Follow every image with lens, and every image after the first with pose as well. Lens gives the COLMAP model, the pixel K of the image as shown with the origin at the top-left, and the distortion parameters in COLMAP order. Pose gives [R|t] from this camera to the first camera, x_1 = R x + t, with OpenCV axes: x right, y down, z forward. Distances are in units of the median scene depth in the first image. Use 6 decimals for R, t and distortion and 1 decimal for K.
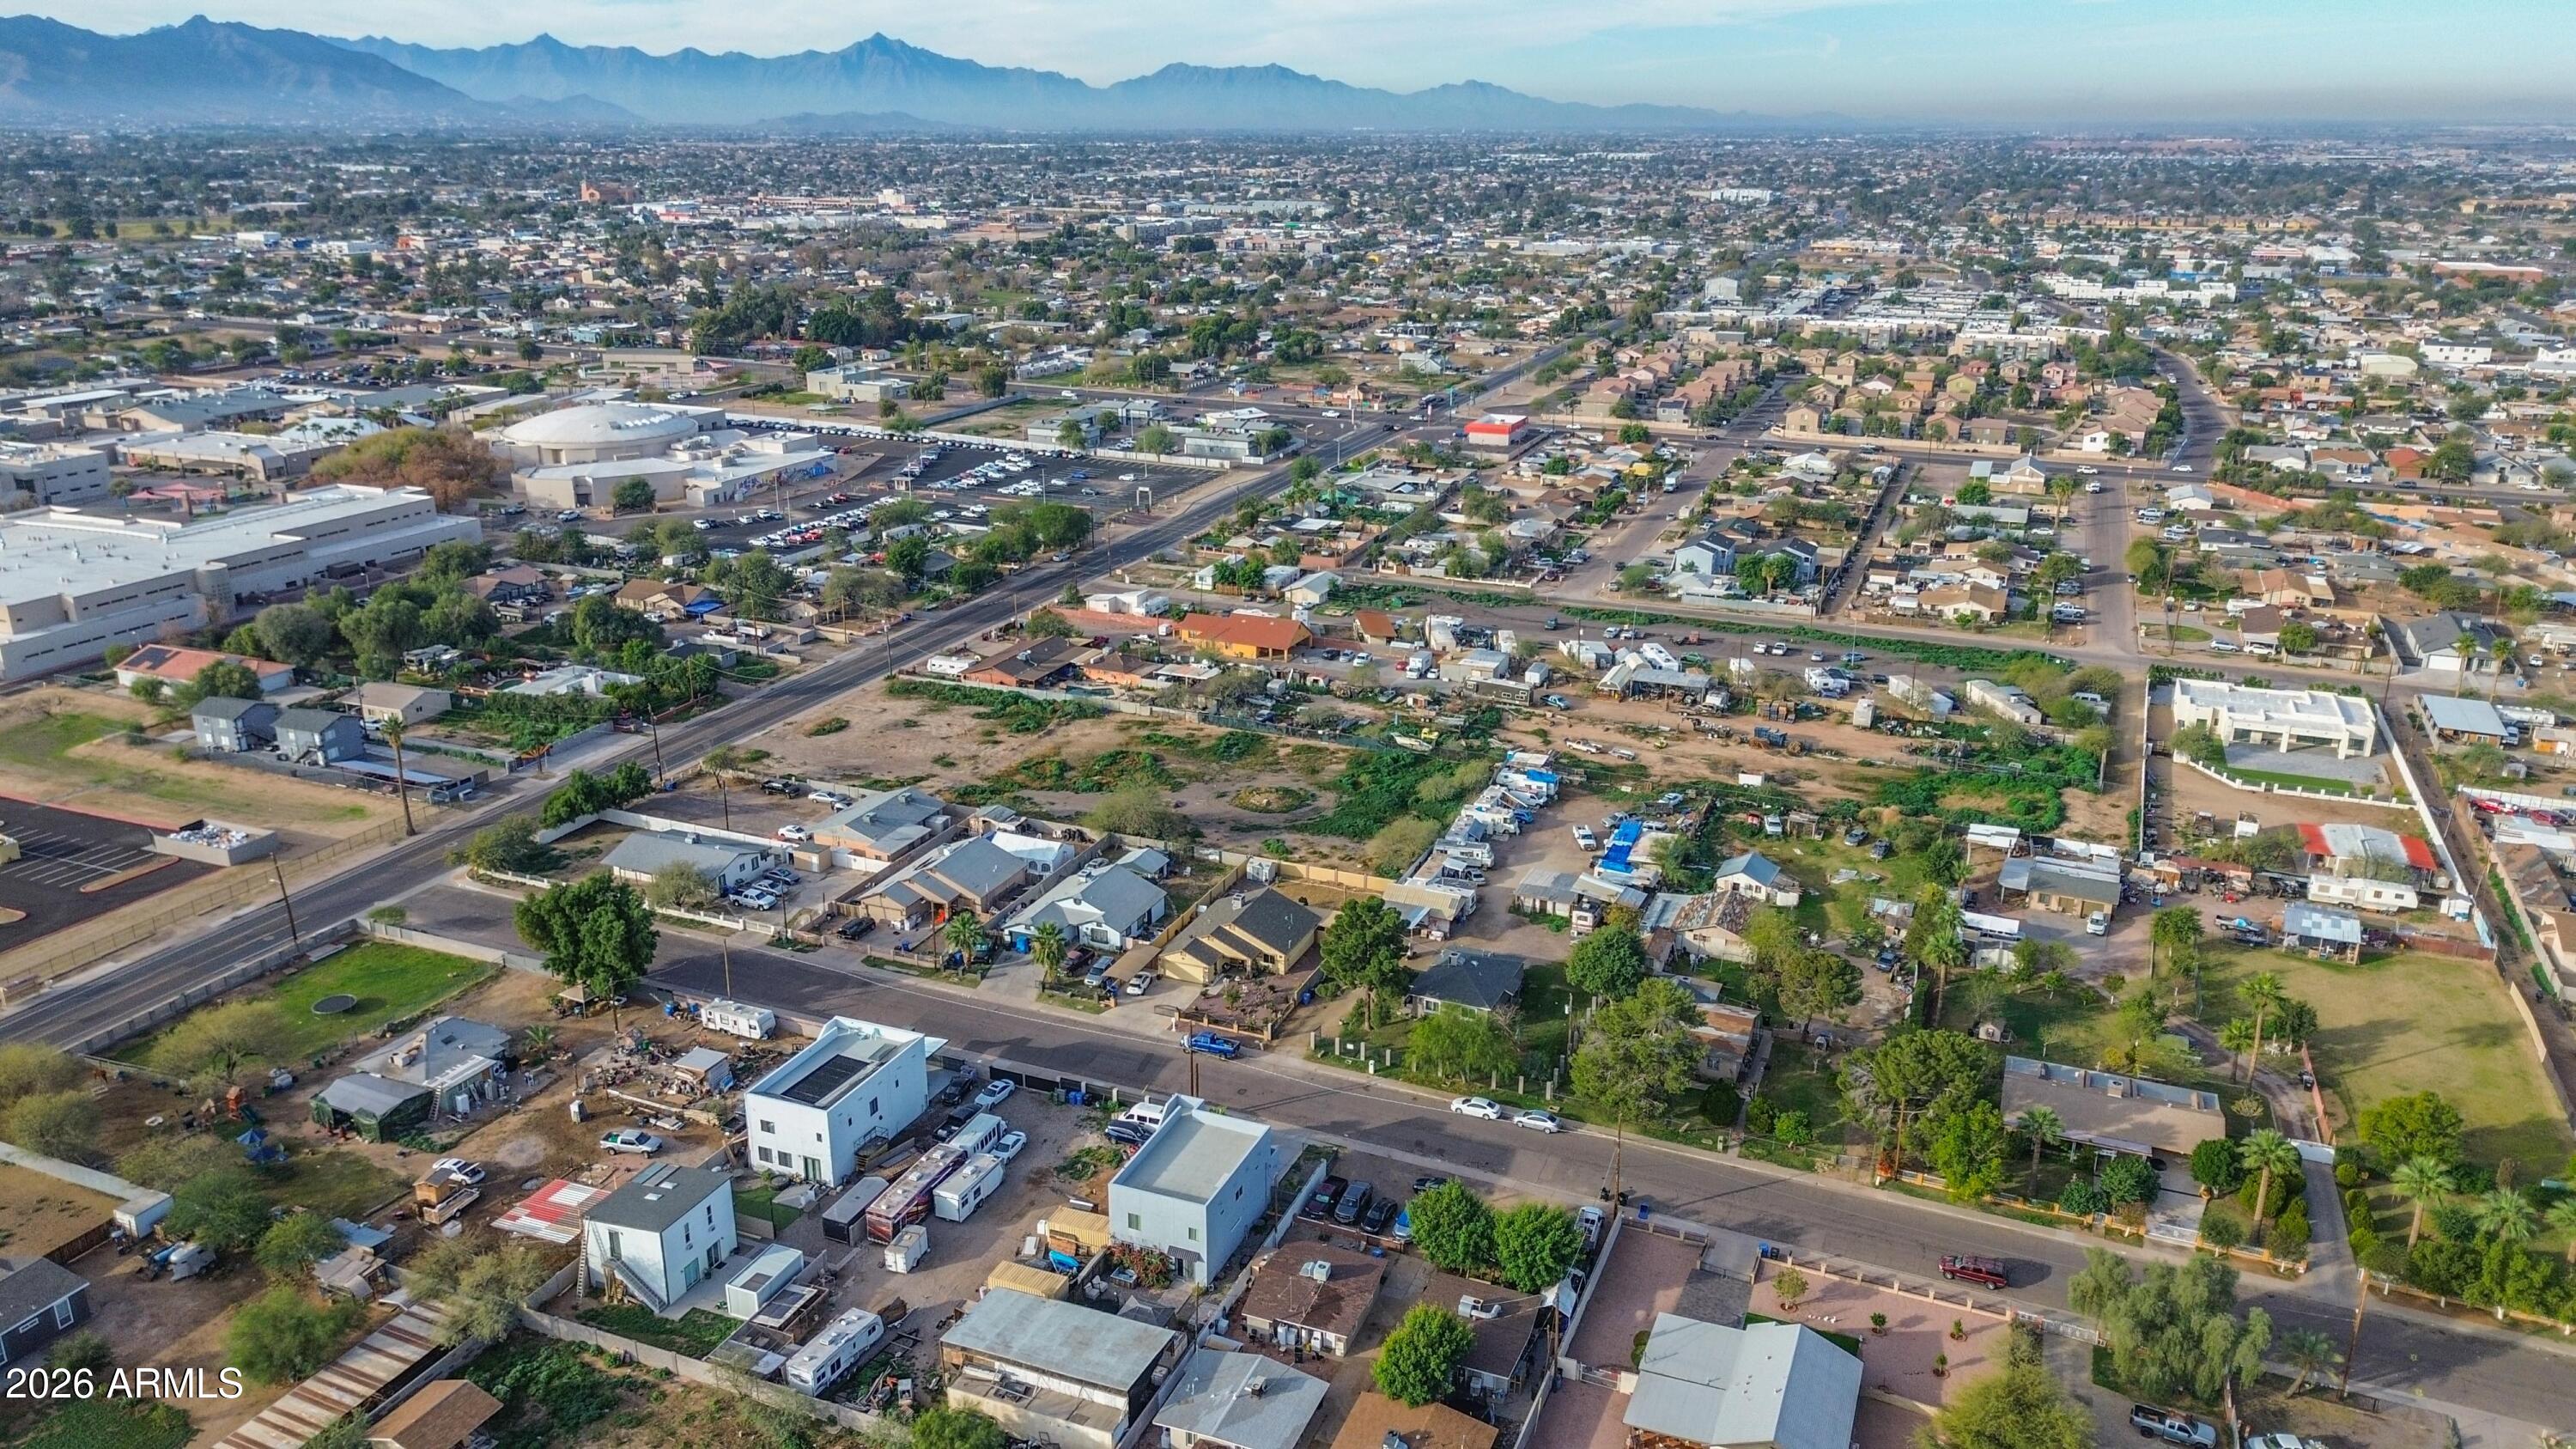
lens RADIAL K [[1814.0, 0, 1290.5], [0, 1814.0, 739.7], [0, 0, 1]] dist [0.079186, -0.081189]
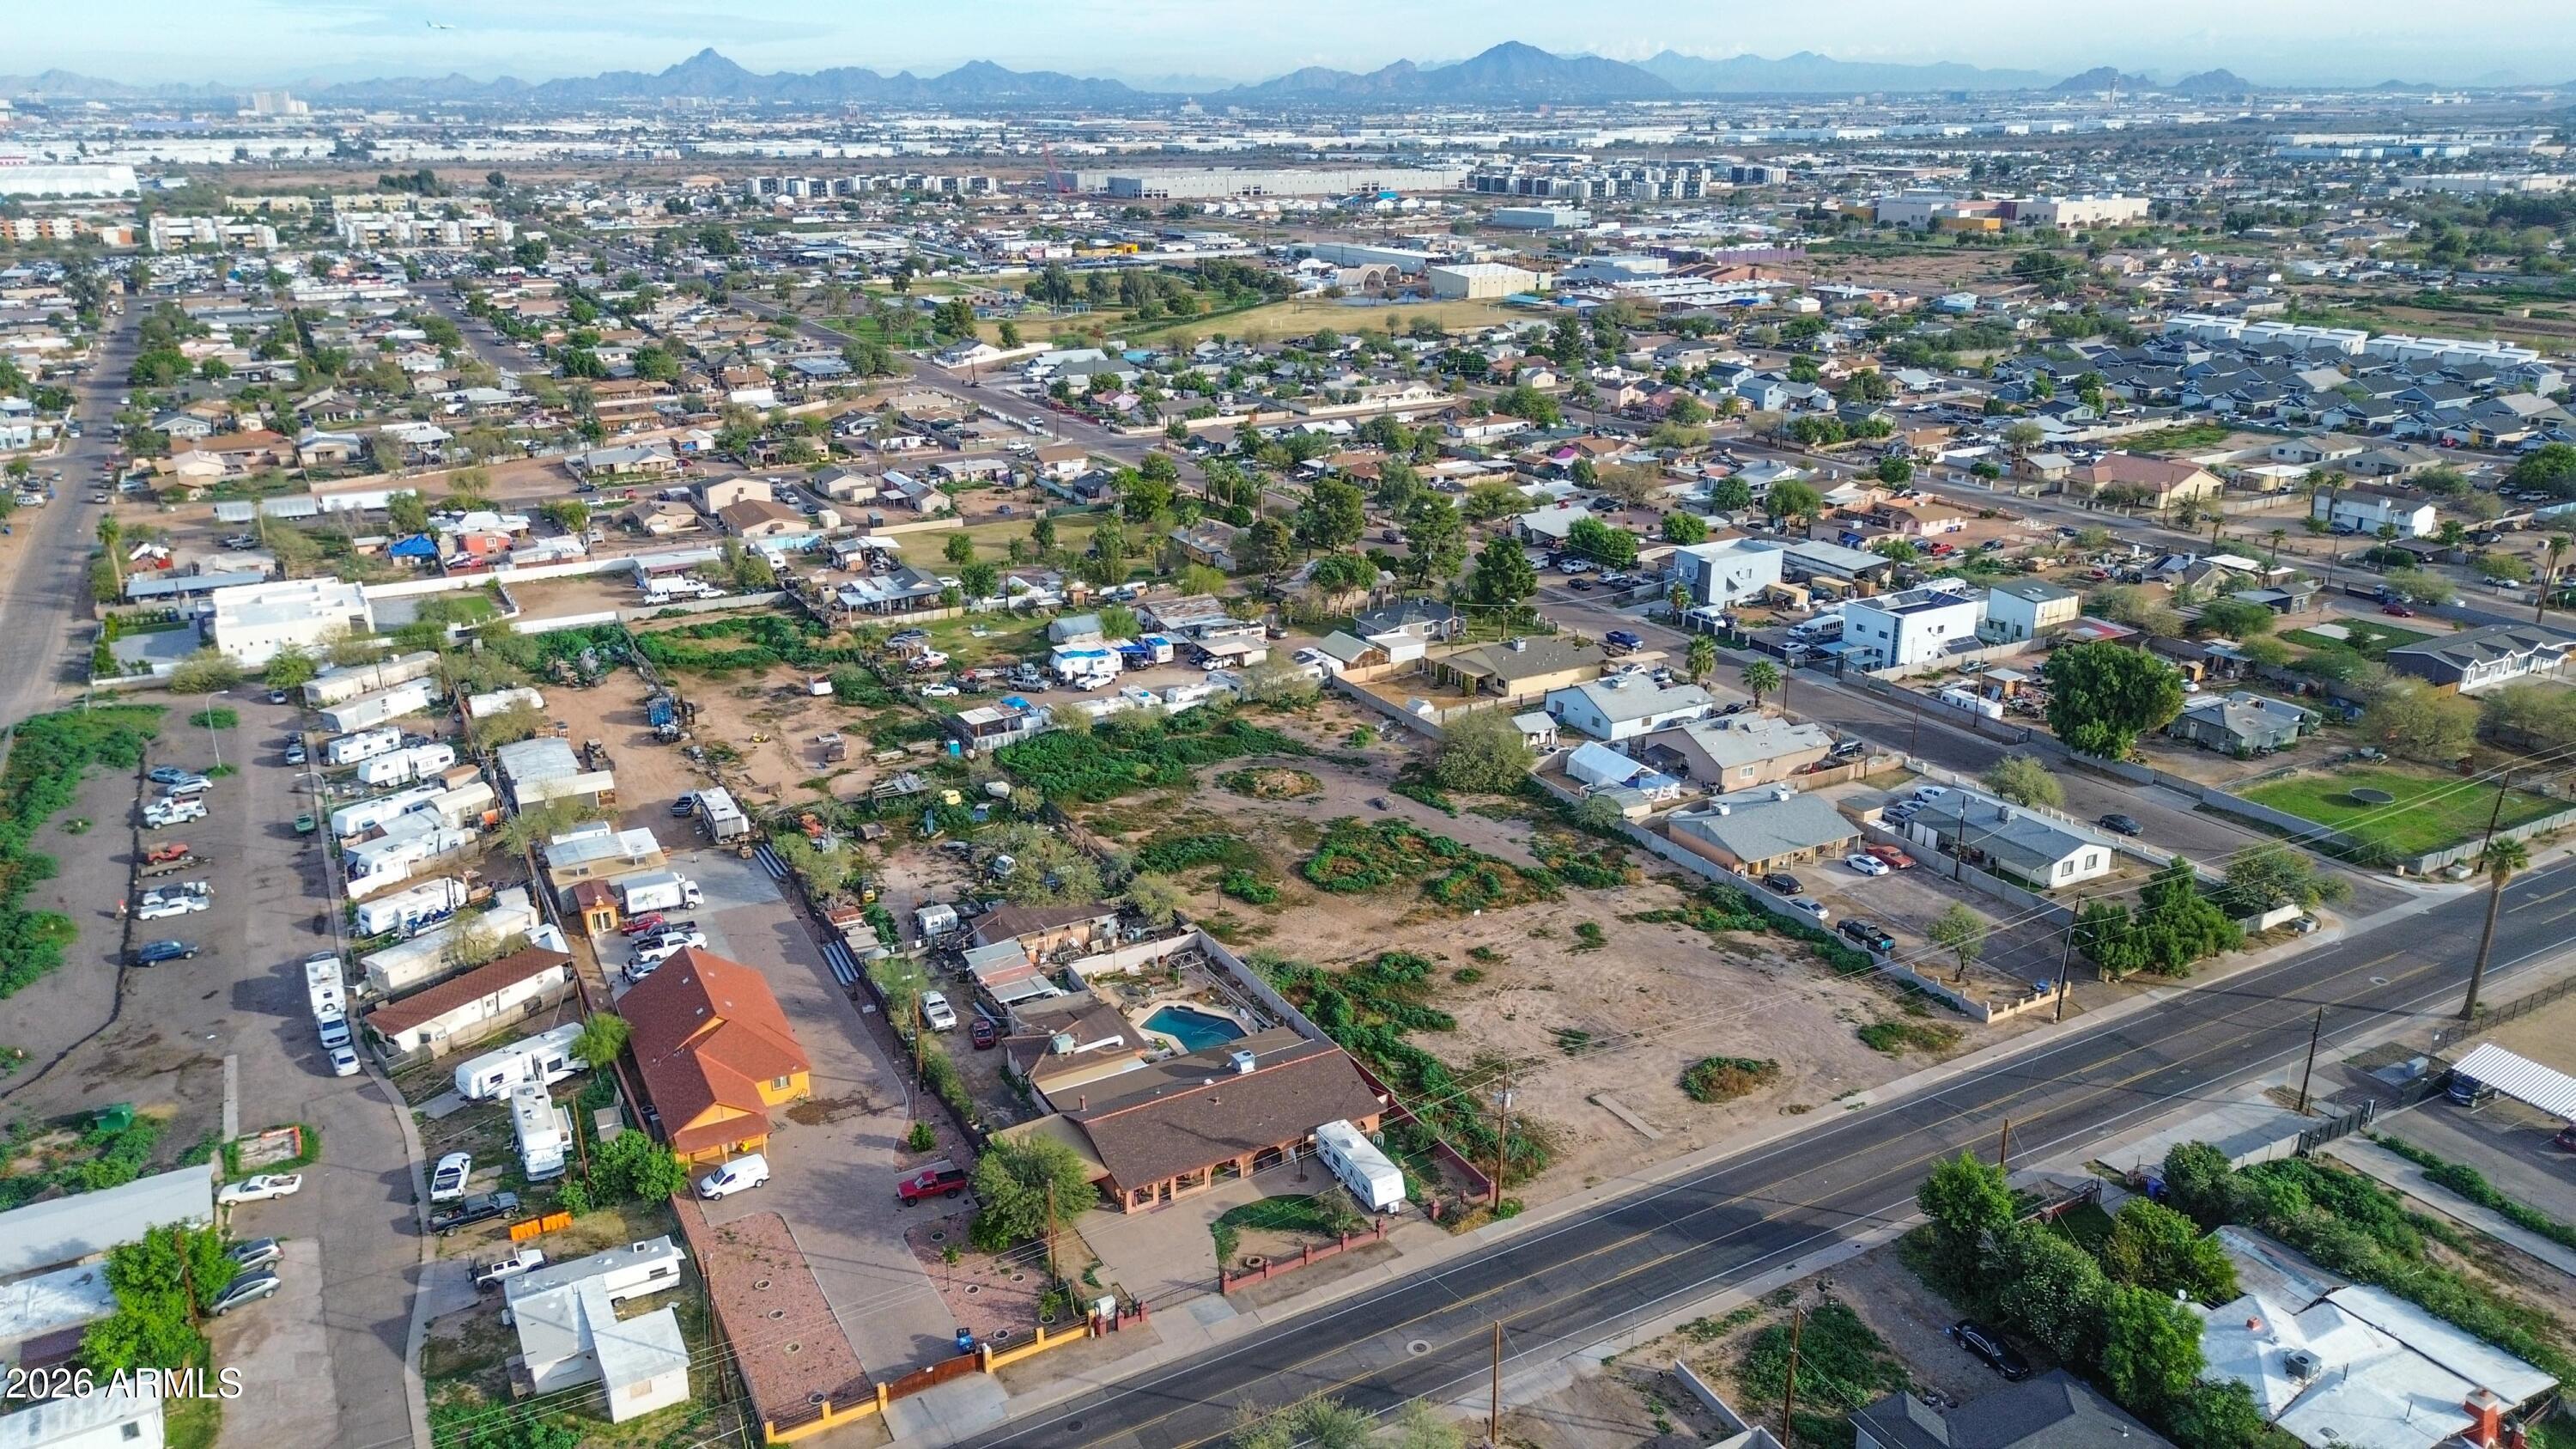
lens RADIAL K [[1814.0, 0, 1290.5], [0, 1814.0, 739.7], [0, 0, 1]] dist [0.079186, -0.081189]
pose [[-0.788436, -0.202060, 0.580982, -0.405202], [0.202454, 0.806640, 0.555288, -0.360108], [-0.580845, 0.555431, -0.595076, 1.234511]]
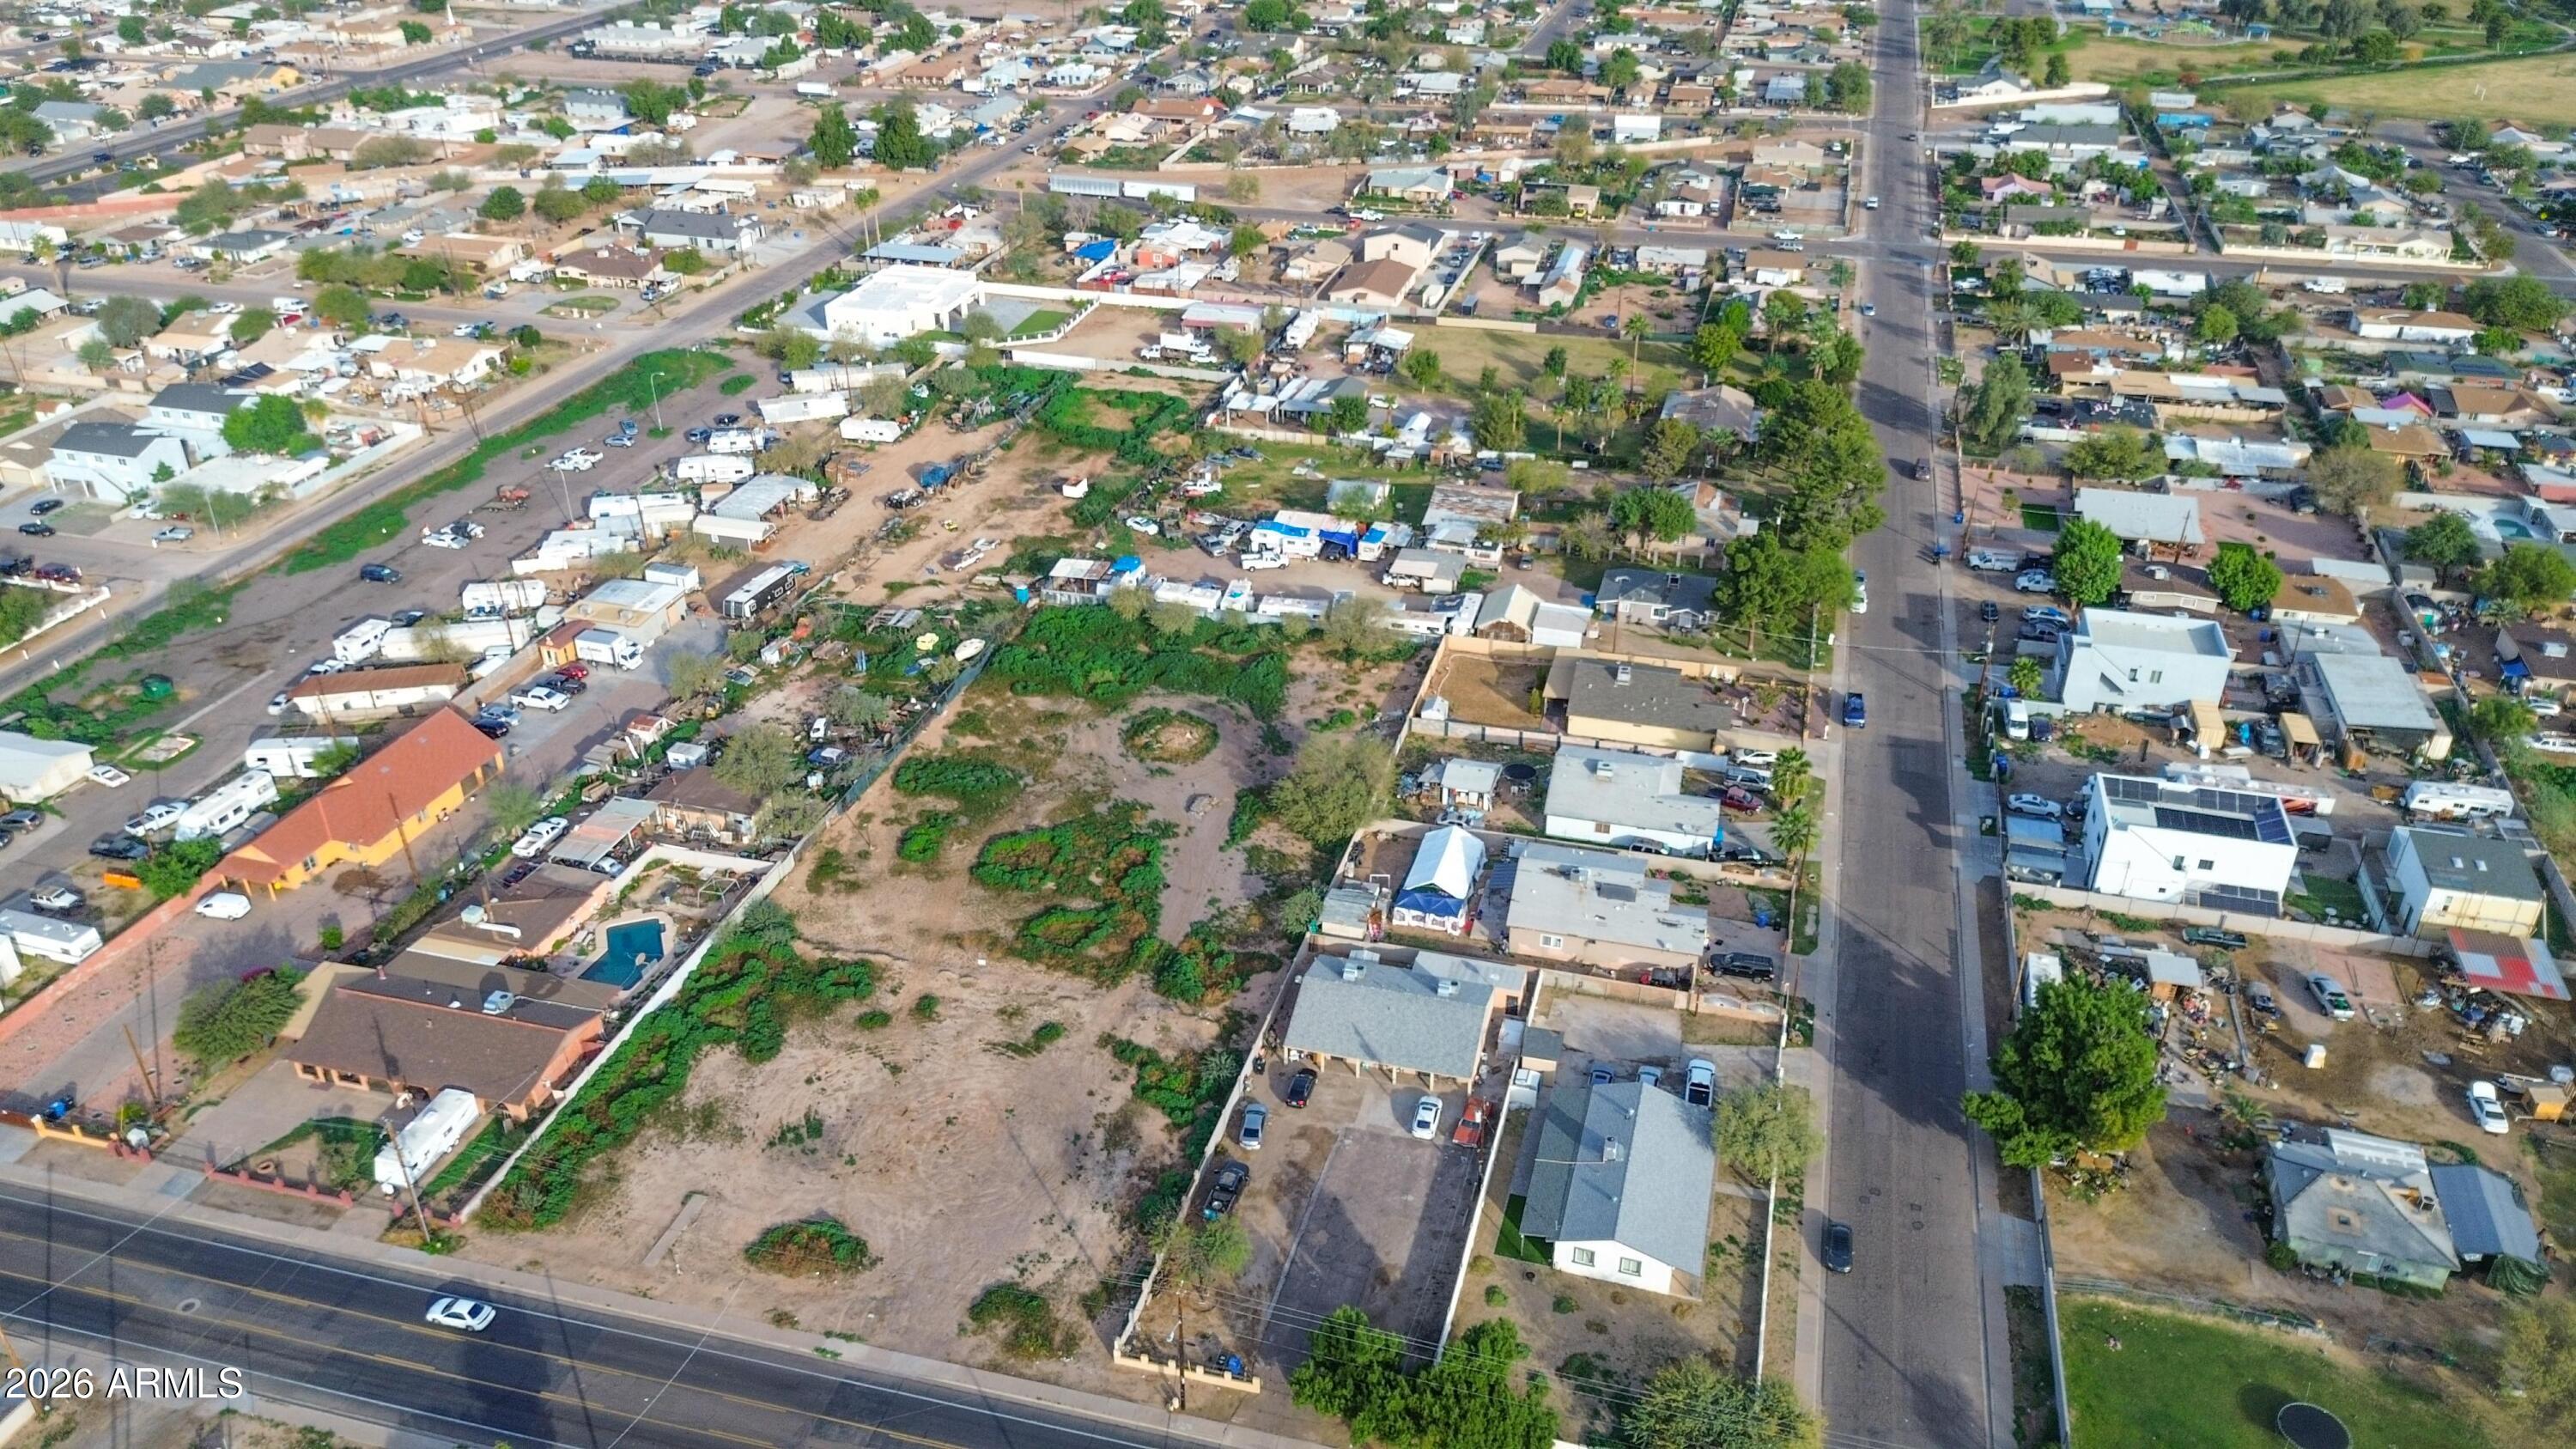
lens RADIAL K [[1817.9, 0, 1291.0], [0, 1817.9, 734.9], [0, 0, 1]] dist [0.074994, -0.076664]
pose [[-0.127602, -0.501396, 0.855757, -0.559594], [0.325223, 0.793954, 0.513680, -0.286146], [-0.936989, 0.343858, 0.061756, 0.764810]]
